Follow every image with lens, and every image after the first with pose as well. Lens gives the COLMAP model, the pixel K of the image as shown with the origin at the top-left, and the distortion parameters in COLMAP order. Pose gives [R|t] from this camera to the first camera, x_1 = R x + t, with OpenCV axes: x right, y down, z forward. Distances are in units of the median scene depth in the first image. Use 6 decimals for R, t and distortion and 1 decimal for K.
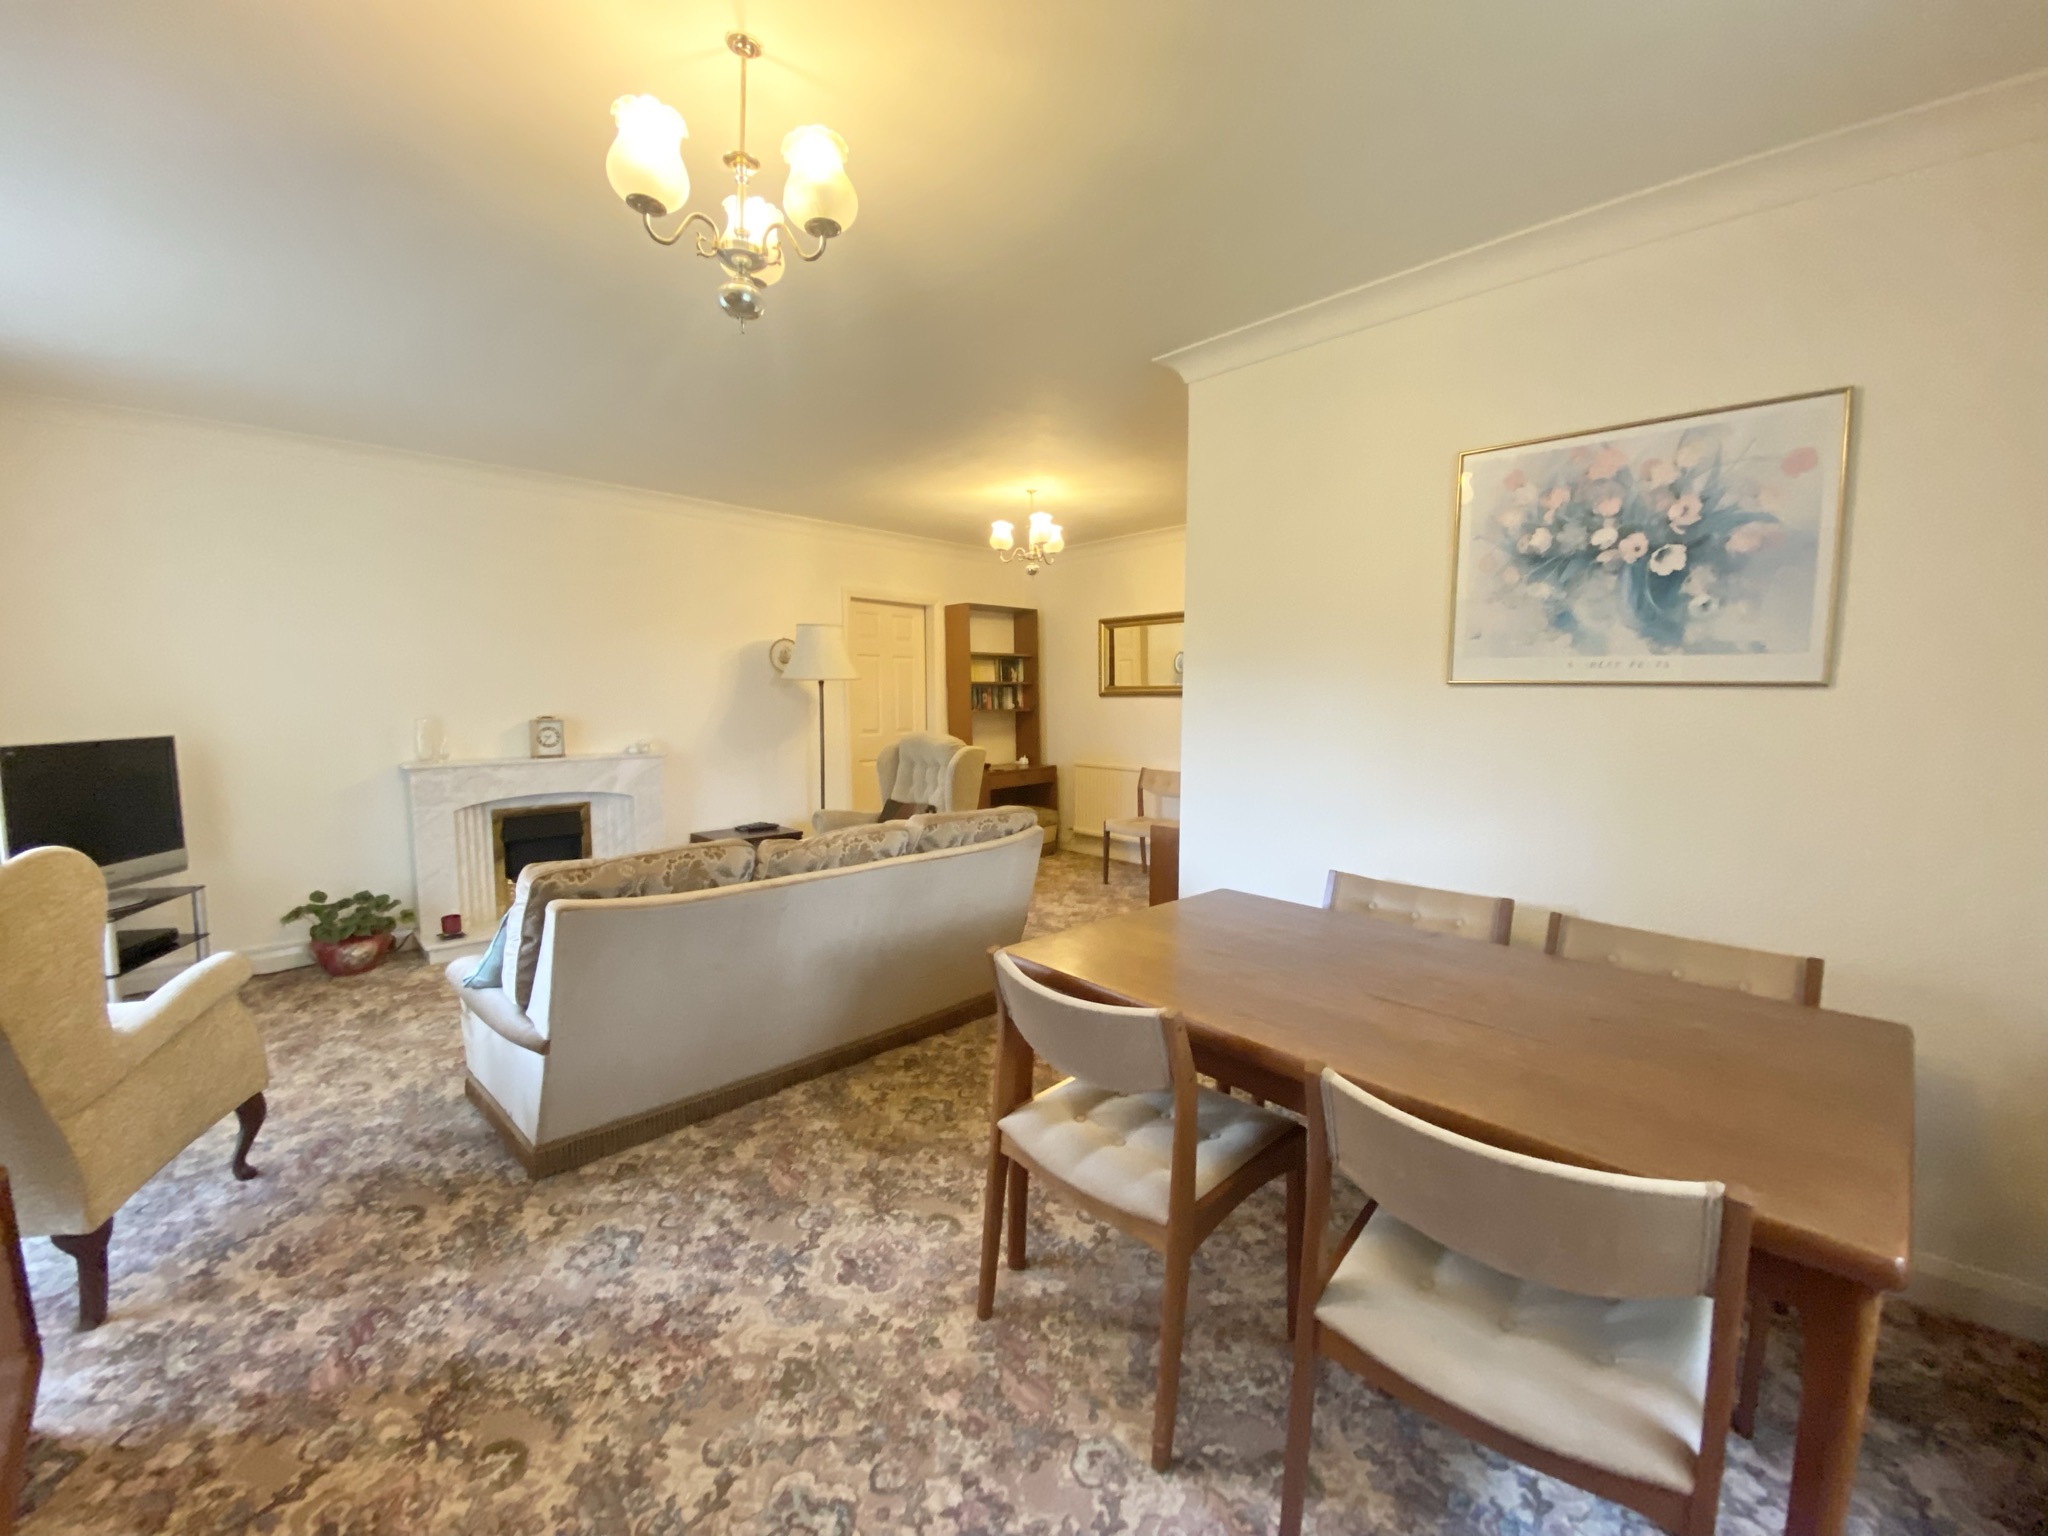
lens RADIAL K [[826.3, 0, 1024.0], [0, 826.3, 768.0], [0, 0, 1]] dist [-0.002916, -0.000224]
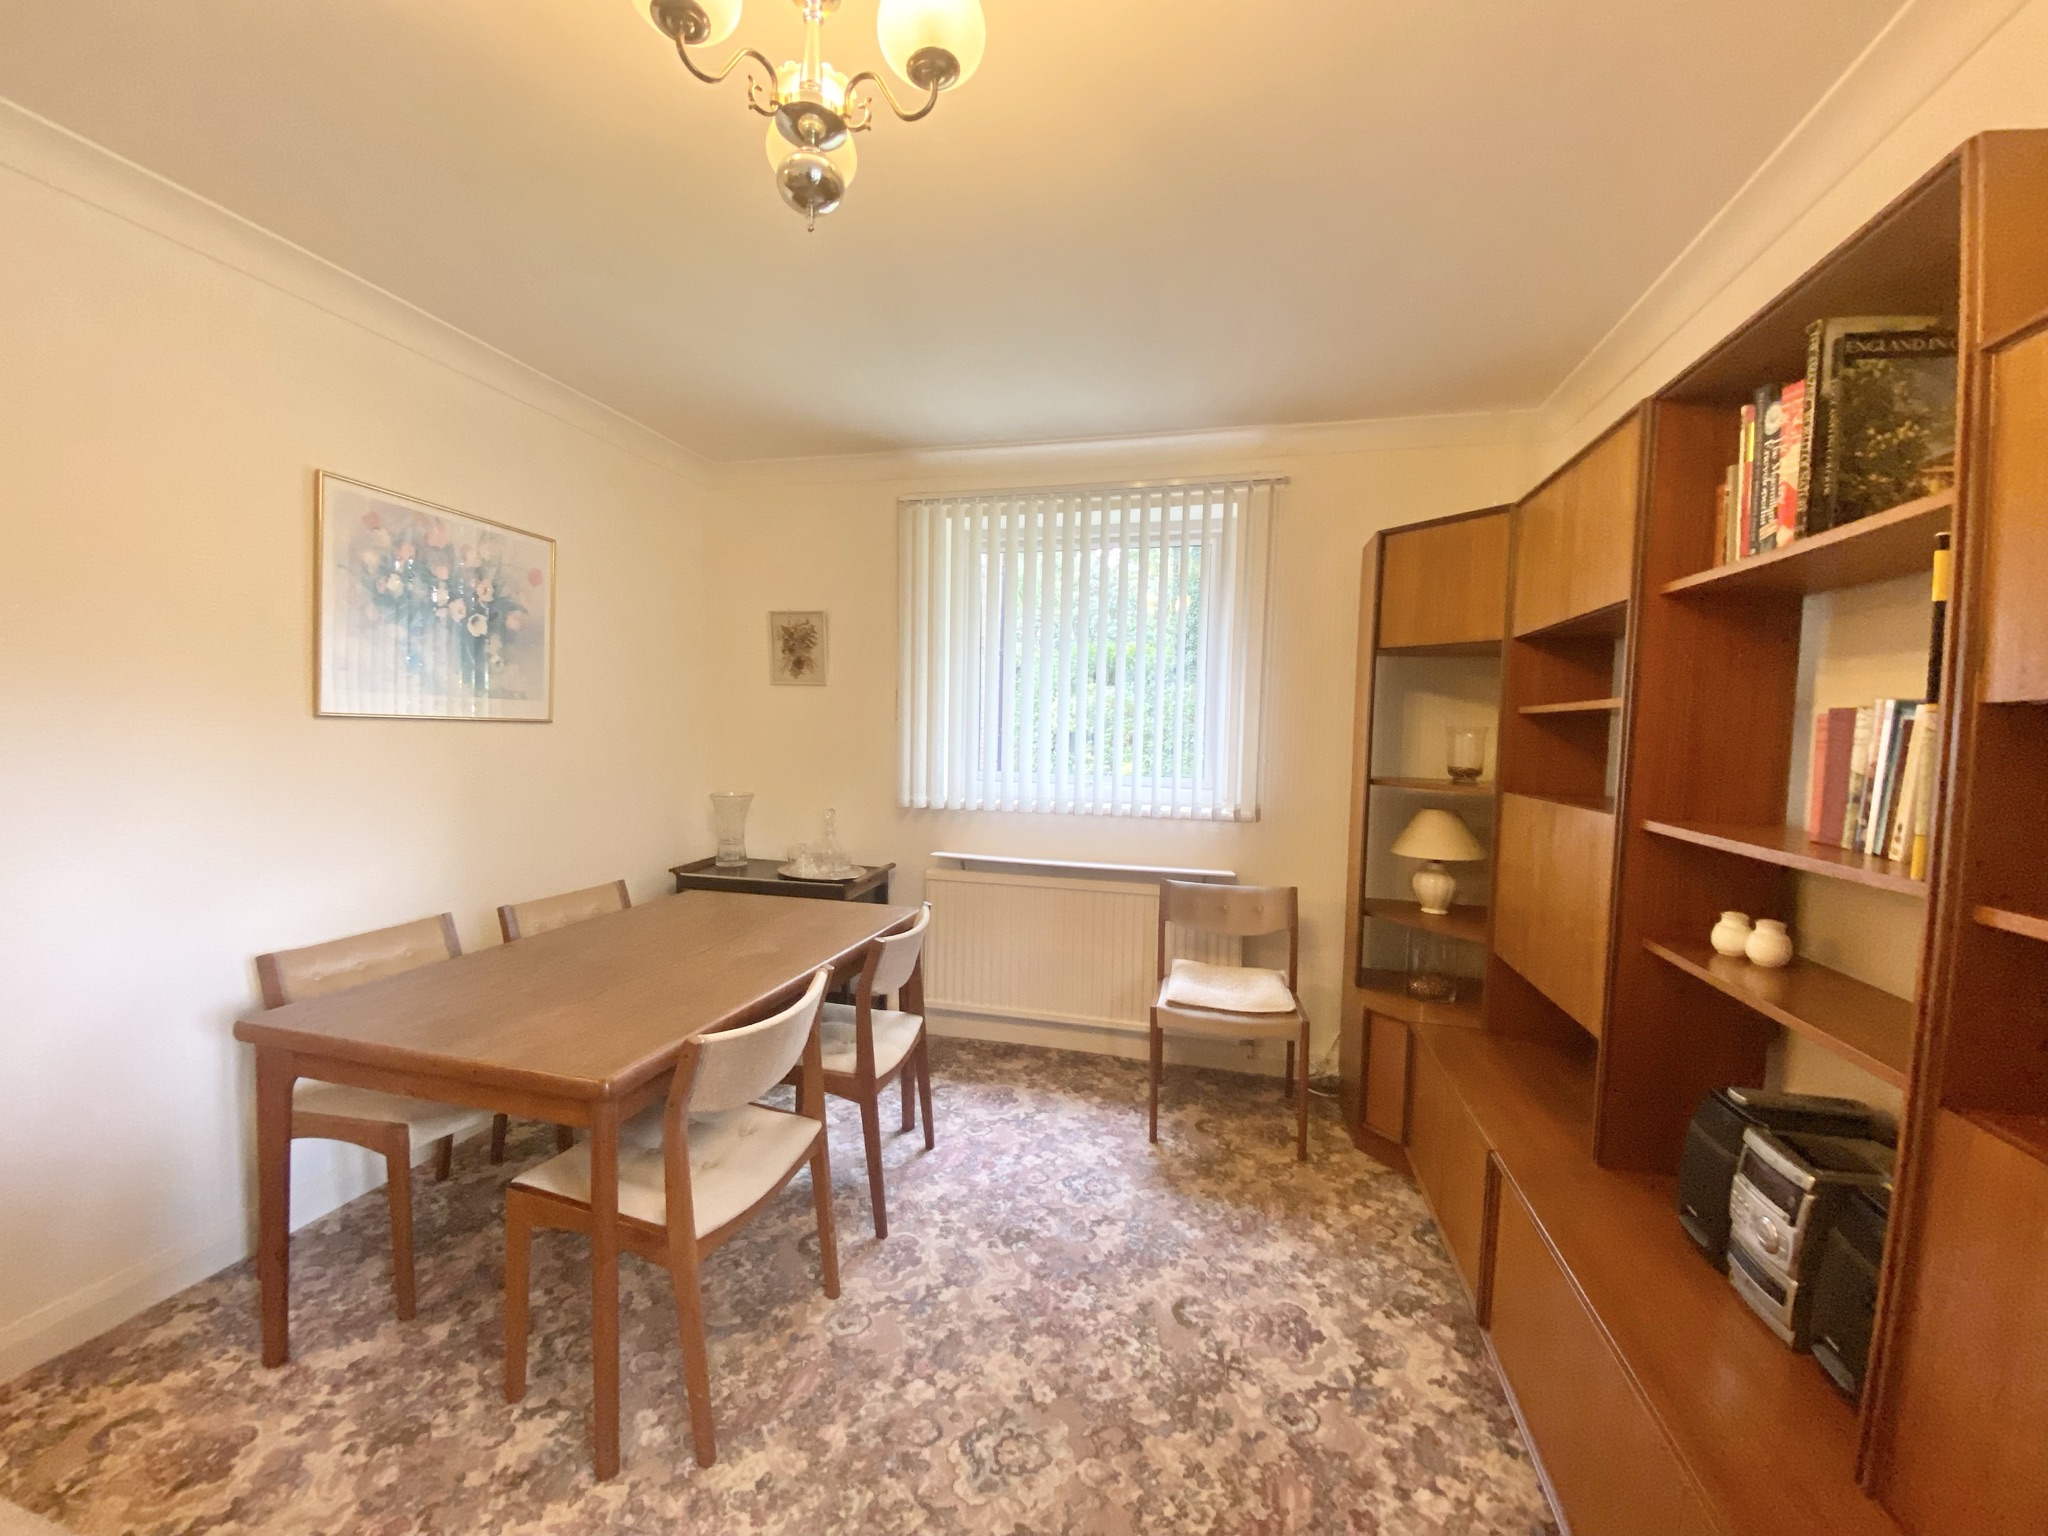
lens RADIAL K [[826.3, 0, 1024.0], [0, 826.3, 768.0], [0, 0, 1]] dist [-0.002916, -0.000224]
pose [[-0.512509, -0.050719, 0.857182, -0.844329], [0.062520, 0.993401, 0.096160, -0.104352], [-0.856403, 0.102874, -0.505956, 0.995722]]
